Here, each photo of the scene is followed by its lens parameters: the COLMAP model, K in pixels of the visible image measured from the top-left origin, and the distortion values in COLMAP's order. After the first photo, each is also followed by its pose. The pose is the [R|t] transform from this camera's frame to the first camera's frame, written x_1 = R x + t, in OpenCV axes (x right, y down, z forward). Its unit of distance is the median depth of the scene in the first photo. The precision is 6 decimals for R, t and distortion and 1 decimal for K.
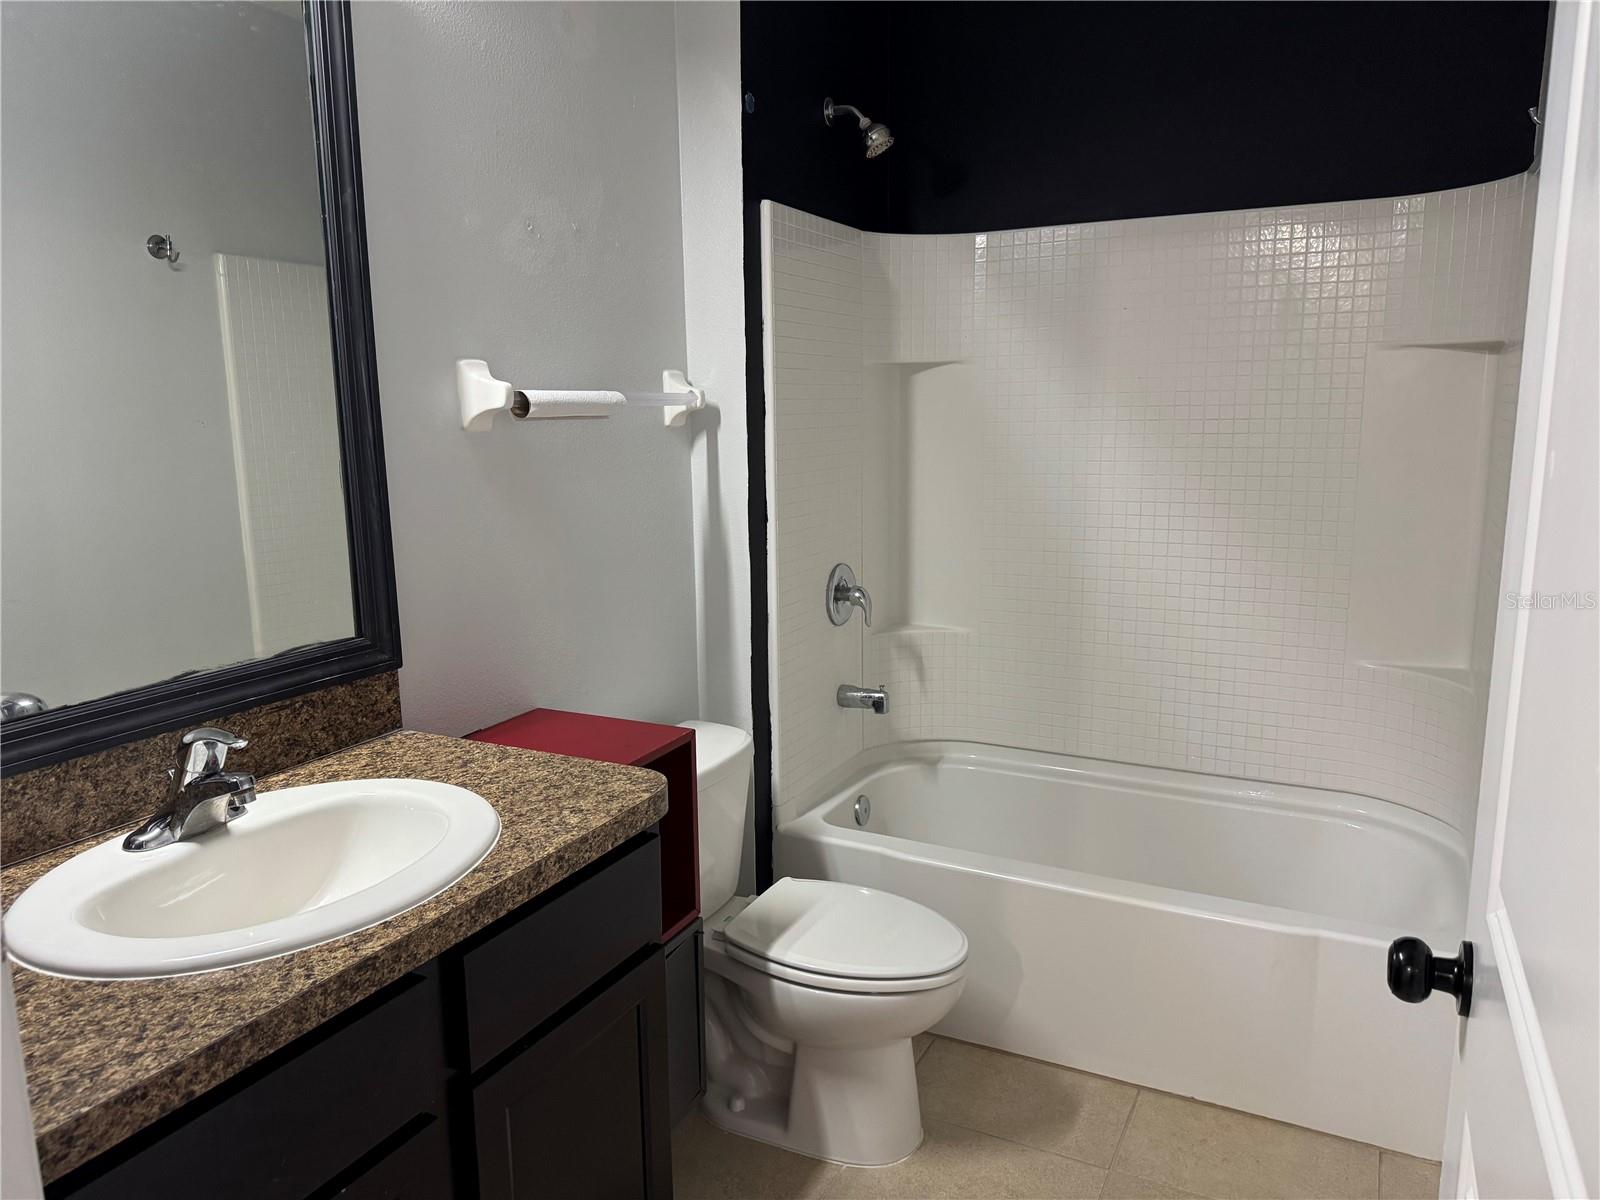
lens RADIAL K [[1117.4, 0, 801.5], [0, 1117.4, 599.8], [0, 0, 1]] dist [0.039744, -0.027260]
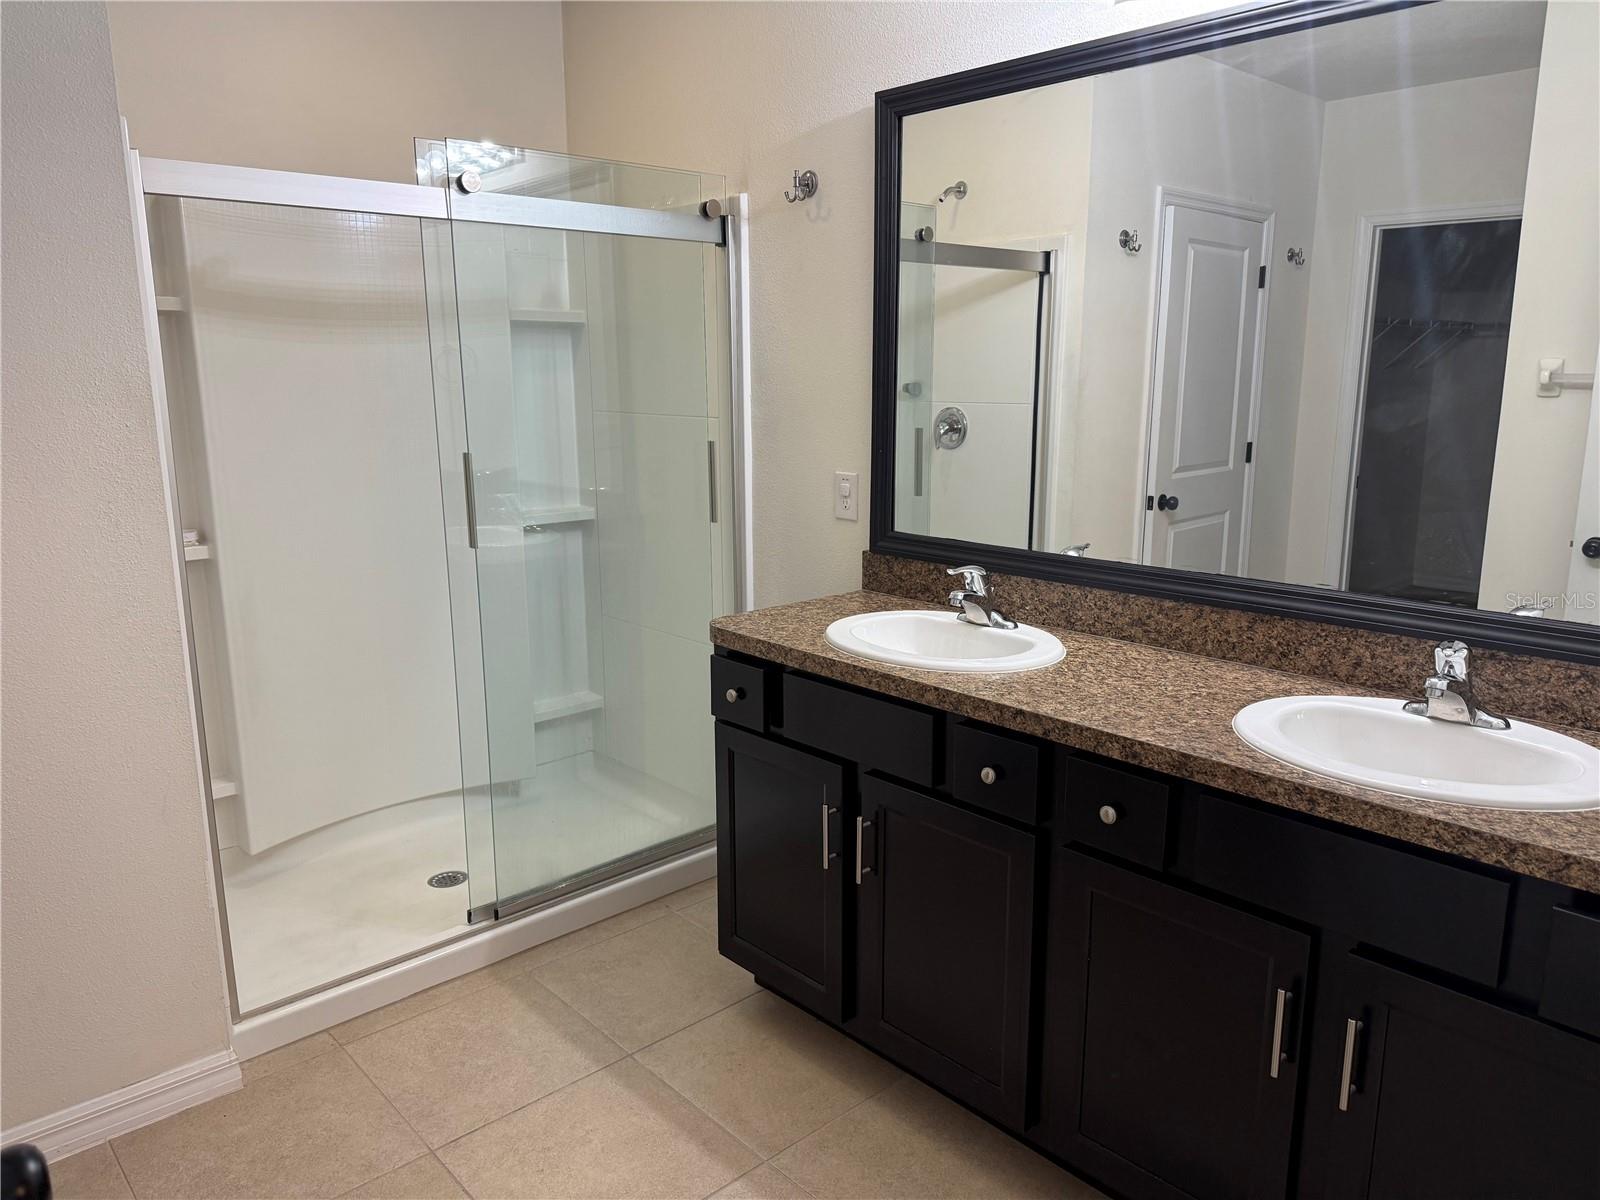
lens RADIAL K [[1117.4, 0, 801.2], [0, 1117.4, 600.3], [0, 0, 1]] dist [0.039744, -0.027260]
pose [[-0.347167, 0.265248, -0.899510, 0.815354], [-0.102360, 0.942719, 0.317496, -0.259707], [0.932200, 0.202298, -0.300131, 0.763041]]
